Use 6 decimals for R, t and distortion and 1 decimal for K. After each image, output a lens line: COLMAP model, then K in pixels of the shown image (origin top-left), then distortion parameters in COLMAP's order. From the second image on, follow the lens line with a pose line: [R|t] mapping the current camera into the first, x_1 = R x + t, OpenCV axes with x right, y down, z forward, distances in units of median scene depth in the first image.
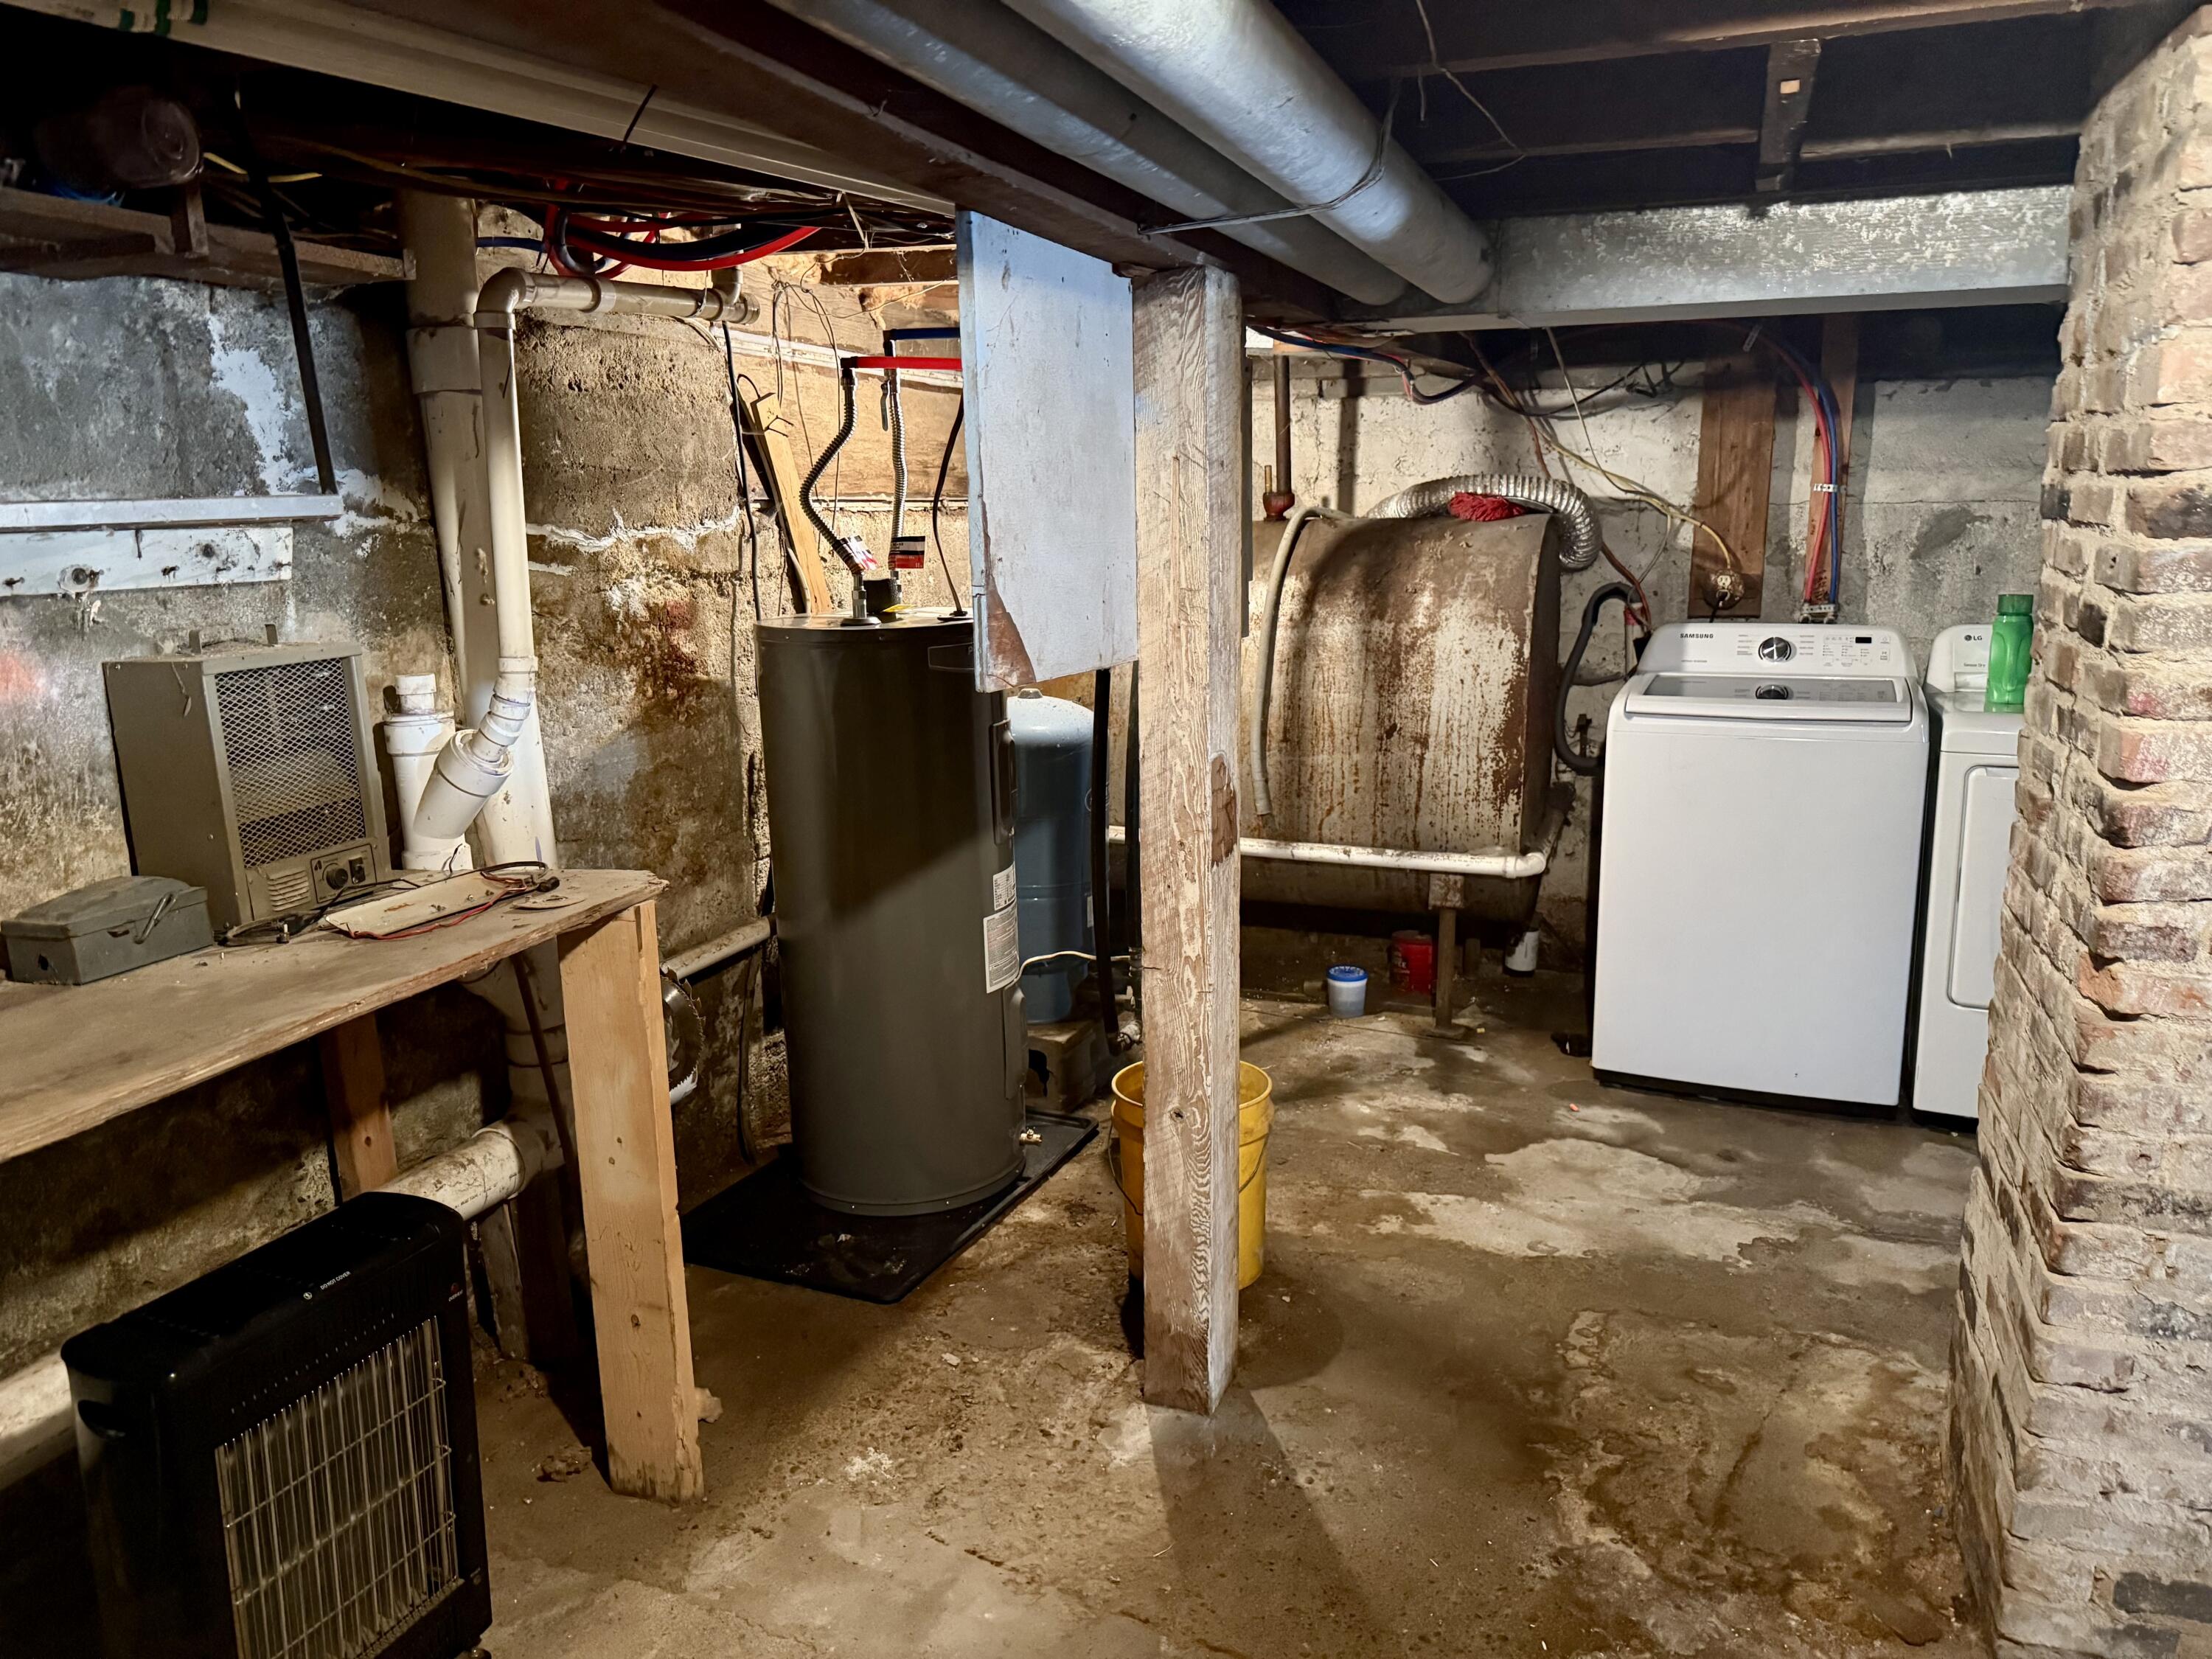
lens RADIAL K [[1563.0, 0, 1090.2], [0, 1563.0, 830.5], [0, 0, 1]] dist [0.121839, -0.238677]
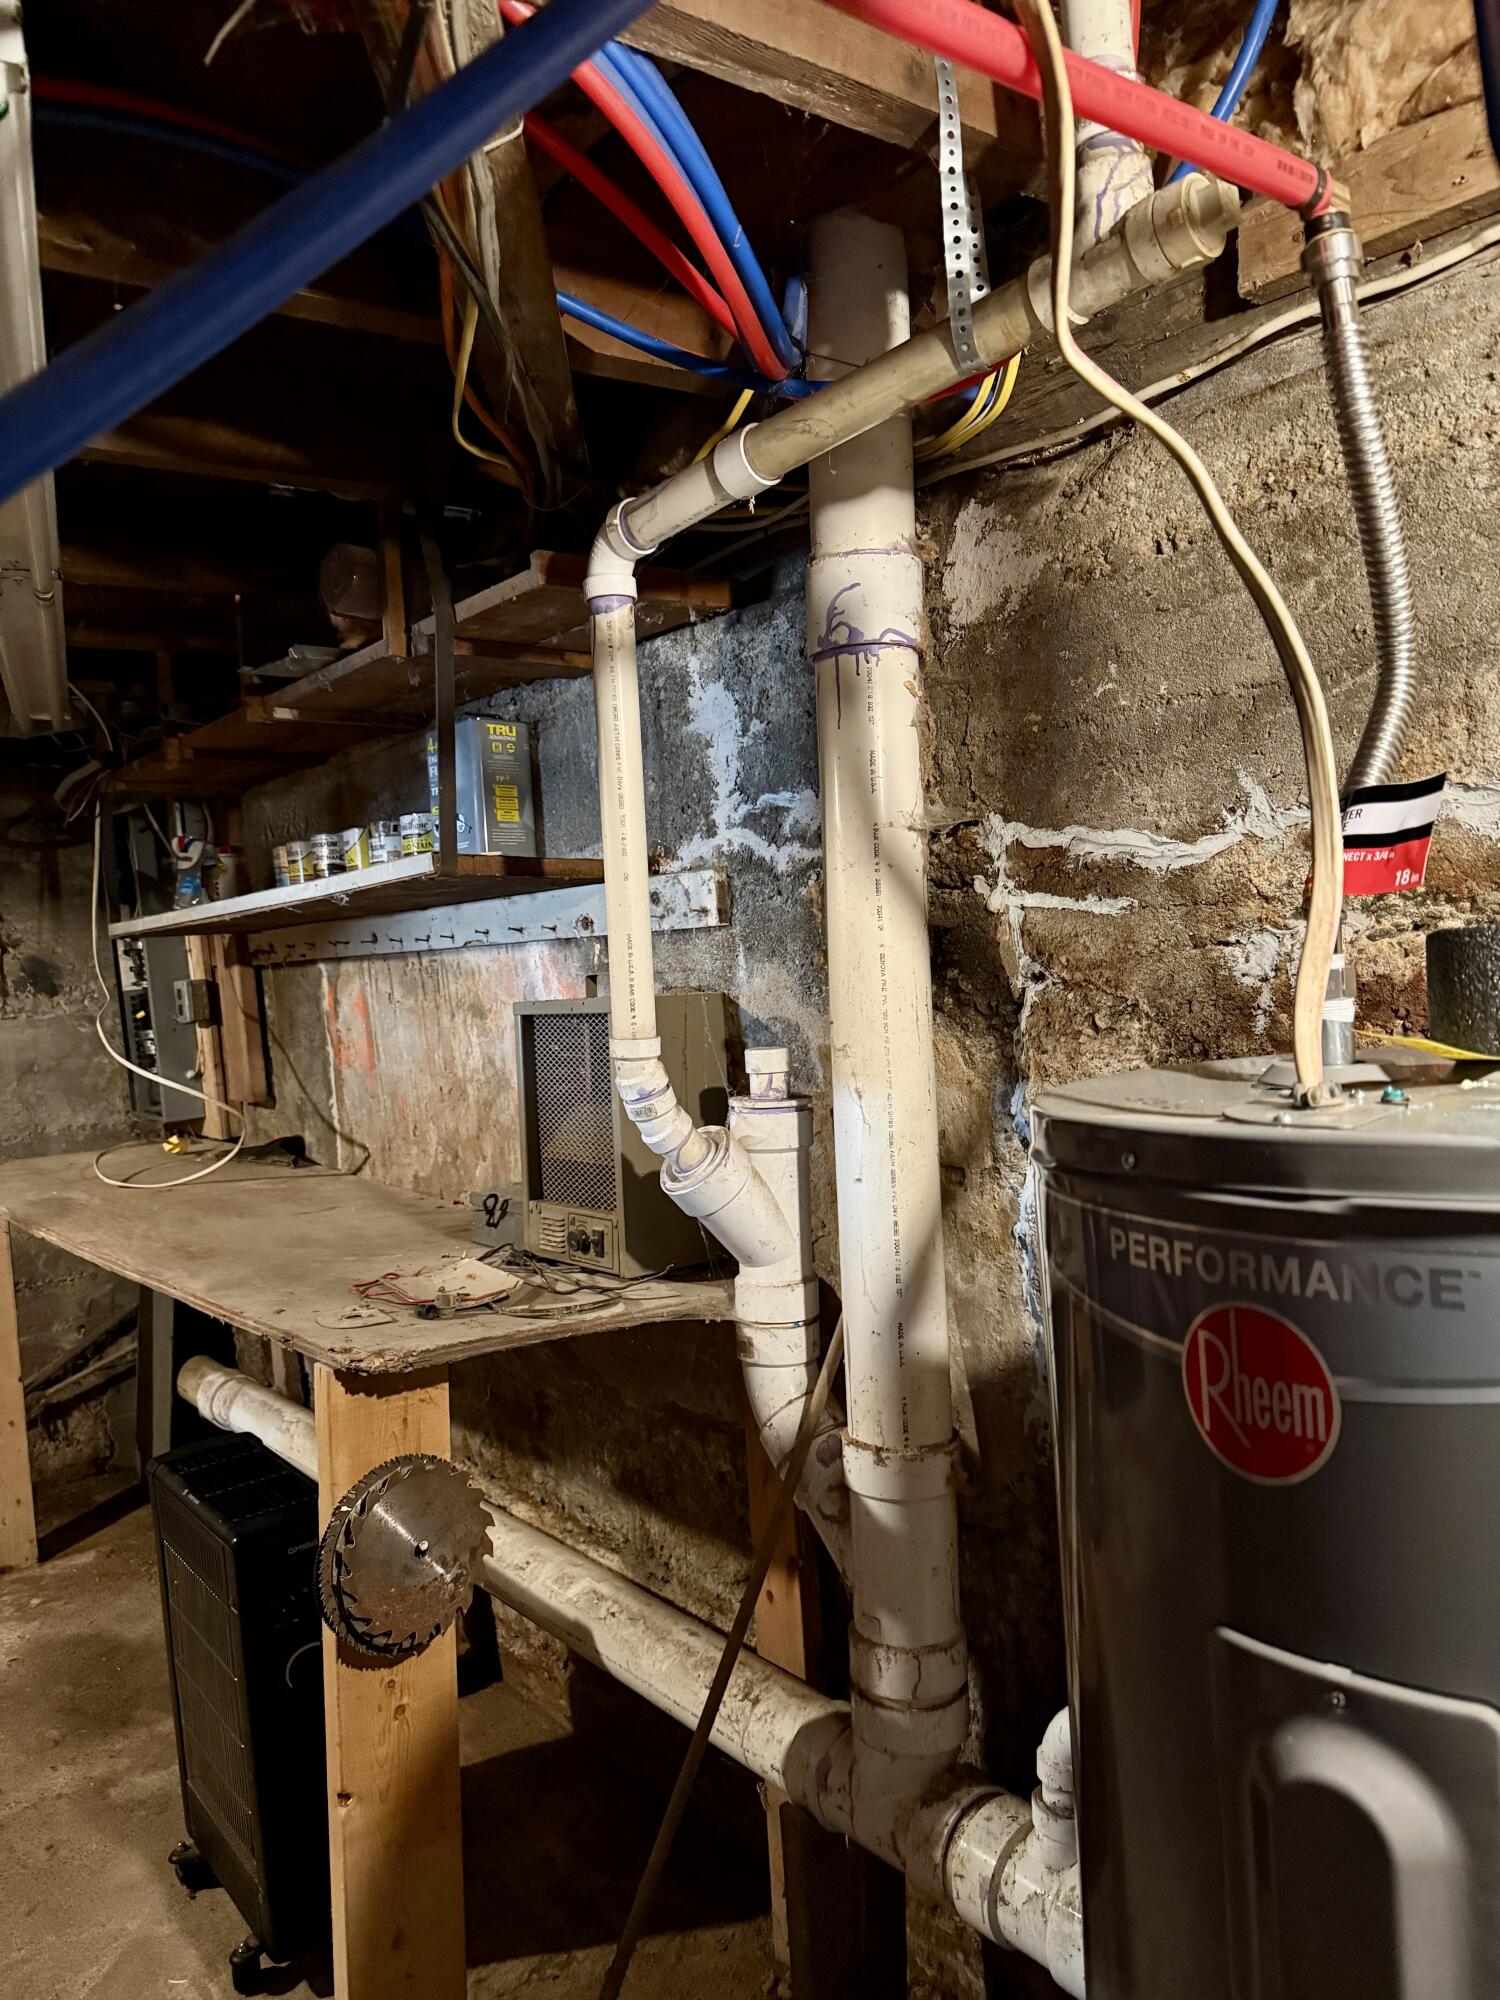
lens RADIAL K [[1413.2, 0, 750.2], [0, 1413.2, 992.0], [0, 0, 1]] dist [0.121839, -0.238677]
pose [[-0.506348, 0.074878, -0.859072, 0.180538], [-0.103904, 0.983667, 0.146980, -0.236710], [0.856047, 0.163684, -0.490297, 1.387526]]
